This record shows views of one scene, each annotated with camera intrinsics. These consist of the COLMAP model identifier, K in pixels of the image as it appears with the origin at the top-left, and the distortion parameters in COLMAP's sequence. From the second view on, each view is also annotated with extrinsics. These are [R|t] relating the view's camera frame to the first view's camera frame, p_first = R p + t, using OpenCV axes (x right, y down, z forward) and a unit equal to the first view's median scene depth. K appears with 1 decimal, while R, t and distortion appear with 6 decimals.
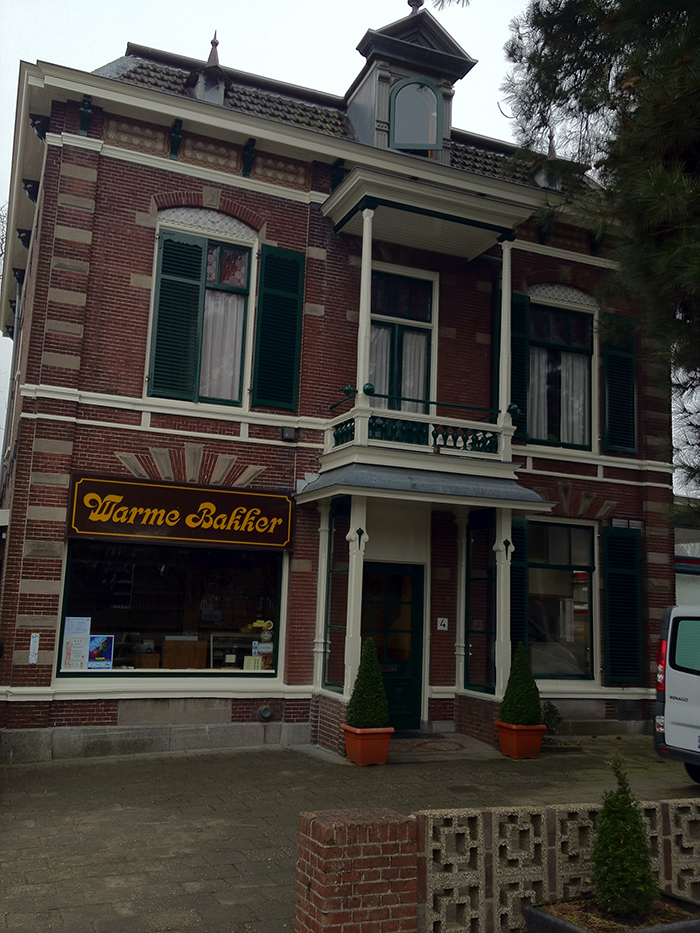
lens RADIAL K [[871.6, 0, 348.9], [0, 871.6, 461.6], [0, 0, 1]] dist [0.029250, 0.000000]
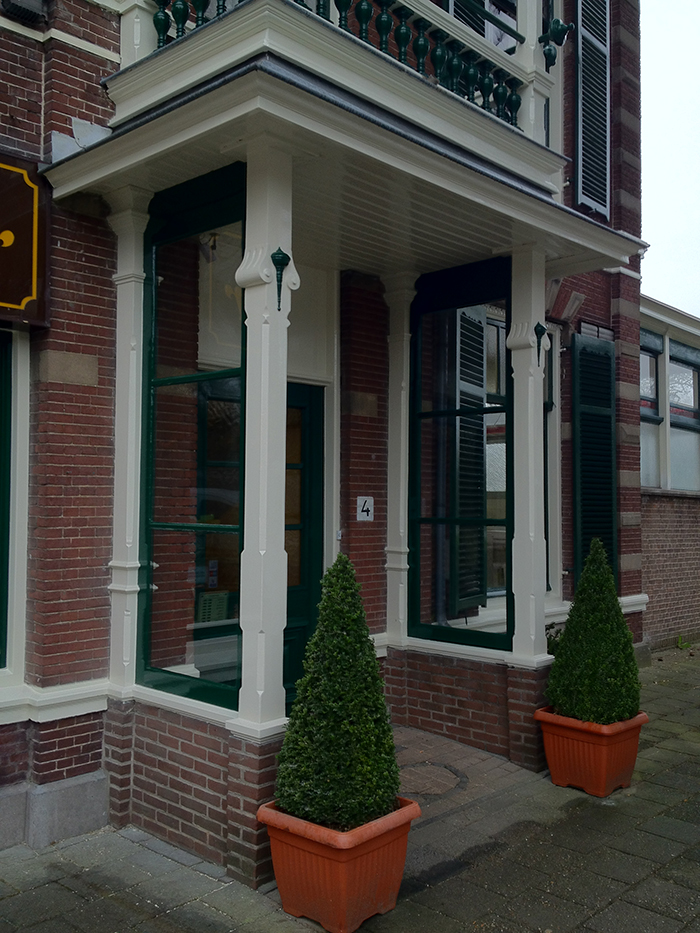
lens RADIAL K [[871.6, 0, 355.1], [0, 871.6, 469.0], [0, 0, 1]] dist [0.029250, 0.000000]
pose [[0.912177, -0.019222, 0.409345, -0.098428], [-0.037374, 0.990834, 0.129810, 0.110308], [-0.408089, -0.133708, 0.903098, 0.615625]]
